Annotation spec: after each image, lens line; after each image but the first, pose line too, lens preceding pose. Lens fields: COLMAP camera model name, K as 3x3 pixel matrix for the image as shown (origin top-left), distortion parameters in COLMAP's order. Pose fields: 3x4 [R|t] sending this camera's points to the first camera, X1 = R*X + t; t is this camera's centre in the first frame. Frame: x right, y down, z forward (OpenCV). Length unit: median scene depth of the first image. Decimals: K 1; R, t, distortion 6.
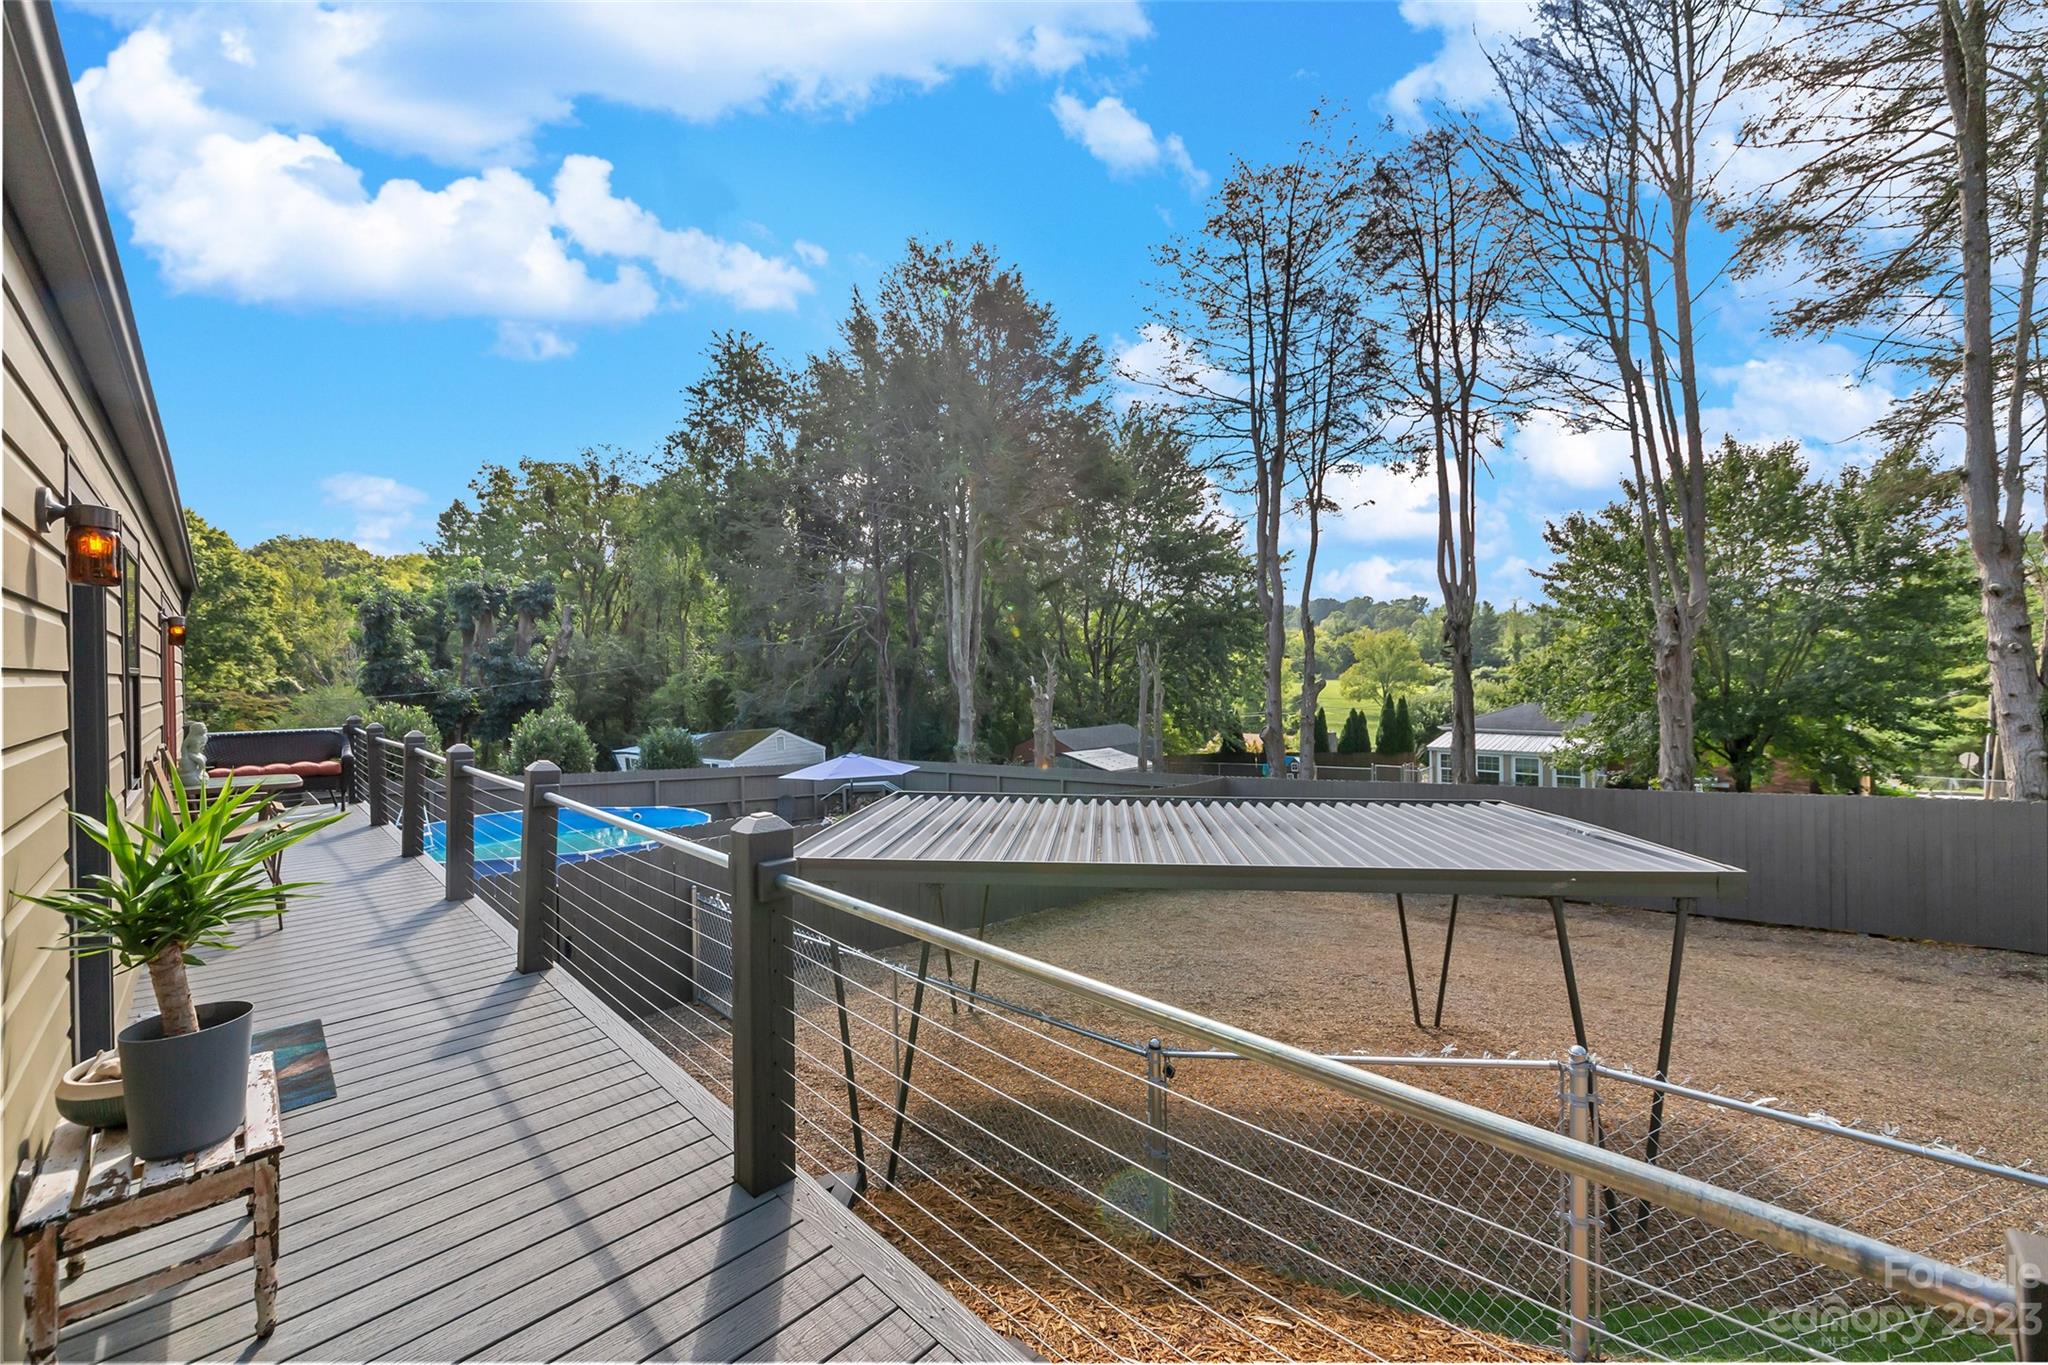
lens RADIAL K [[790.0, 0, 1030.7], [0, 790.0, 676.8], [0, 0, 1]] dist [-0.007086, -0.000169]
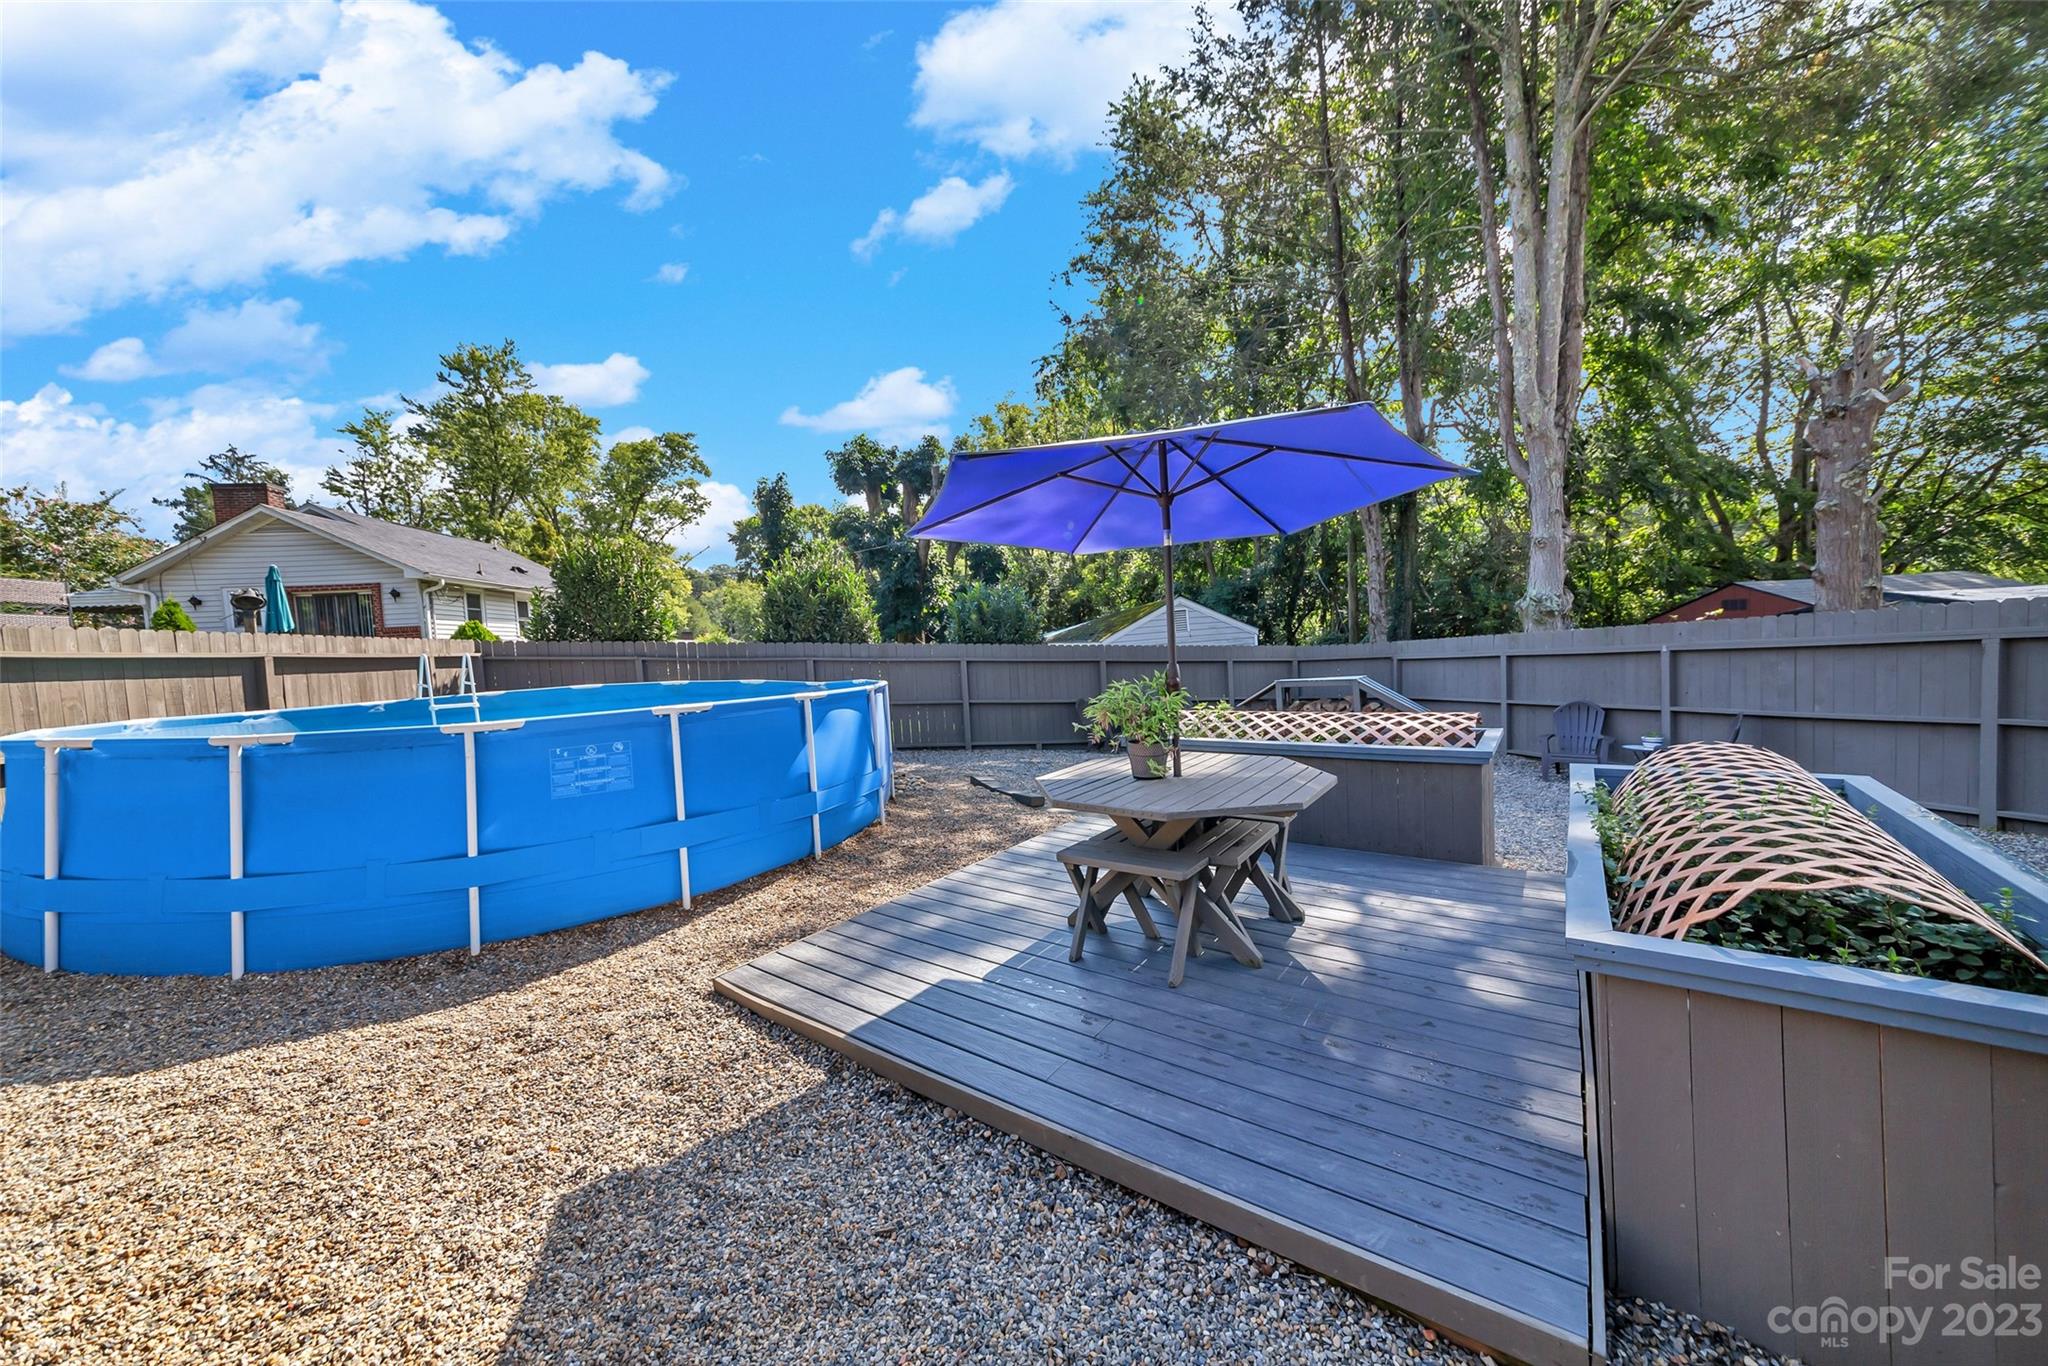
lens RADIAL K [[719.2, 0, 1025.7], [0, 719.2, 678.2], [0, 0, 1]] dist [-0.001783, -0.000141]
pose [[0.804170, -0.001509, -0.594398, -0.056382], [0.042767, 0.997552, 0.055328, 0.070694], [0.592859, -0.069913, 0.802265, 0.346243]]
